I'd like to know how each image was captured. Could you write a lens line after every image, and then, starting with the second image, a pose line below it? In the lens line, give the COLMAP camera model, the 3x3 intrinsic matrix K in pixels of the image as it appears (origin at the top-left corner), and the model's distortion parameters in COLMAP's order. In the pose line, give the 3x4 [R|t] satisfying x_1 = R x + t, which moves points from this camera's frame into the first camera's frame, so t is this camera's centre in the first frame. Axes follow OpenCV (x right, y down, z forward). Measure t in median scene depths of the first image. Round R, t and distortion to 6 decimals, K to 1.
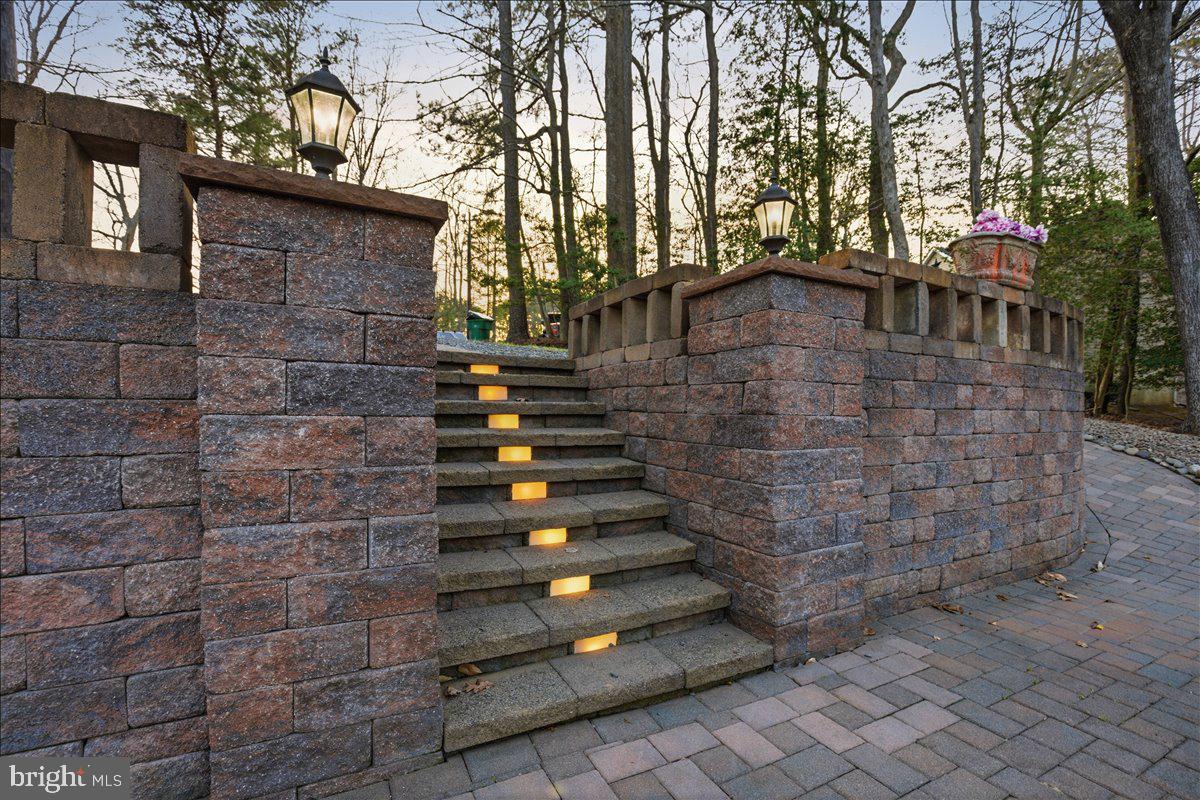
lens RADIAL K [[545.0, 0, 605.6], [0, 545.0, 404.6], [0, 0, 1]] dist [-0.001290, -0.000051]
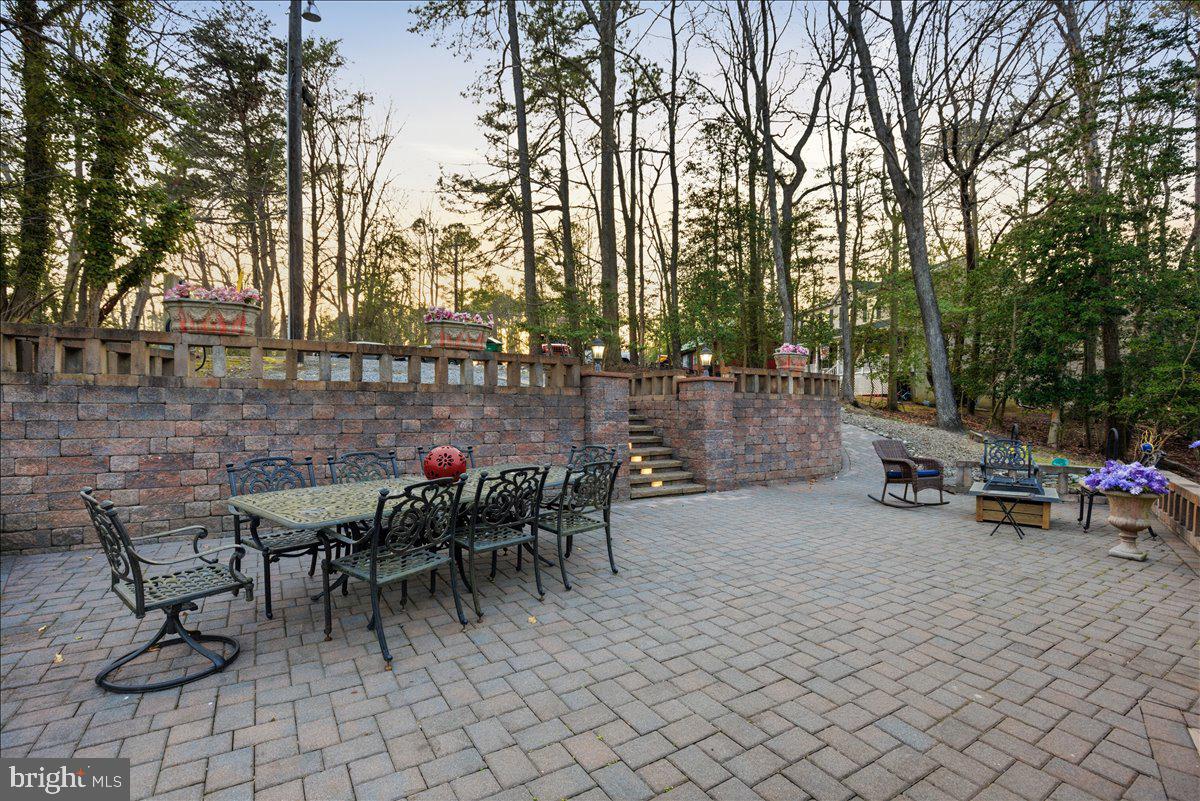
lens RADIAL K [[545.0, 0, 597.6], [0, 545.0, 405.8], [0, 0, 1]] dist [-0.001290, -0.000051]
pose [[0.997445, -0.005419, 0.071229, -0.477451], [0.005400, 0.999985, 0.000456, -0.059633], [-0.071230, -0.000070, 0.997460, -1.845462]]
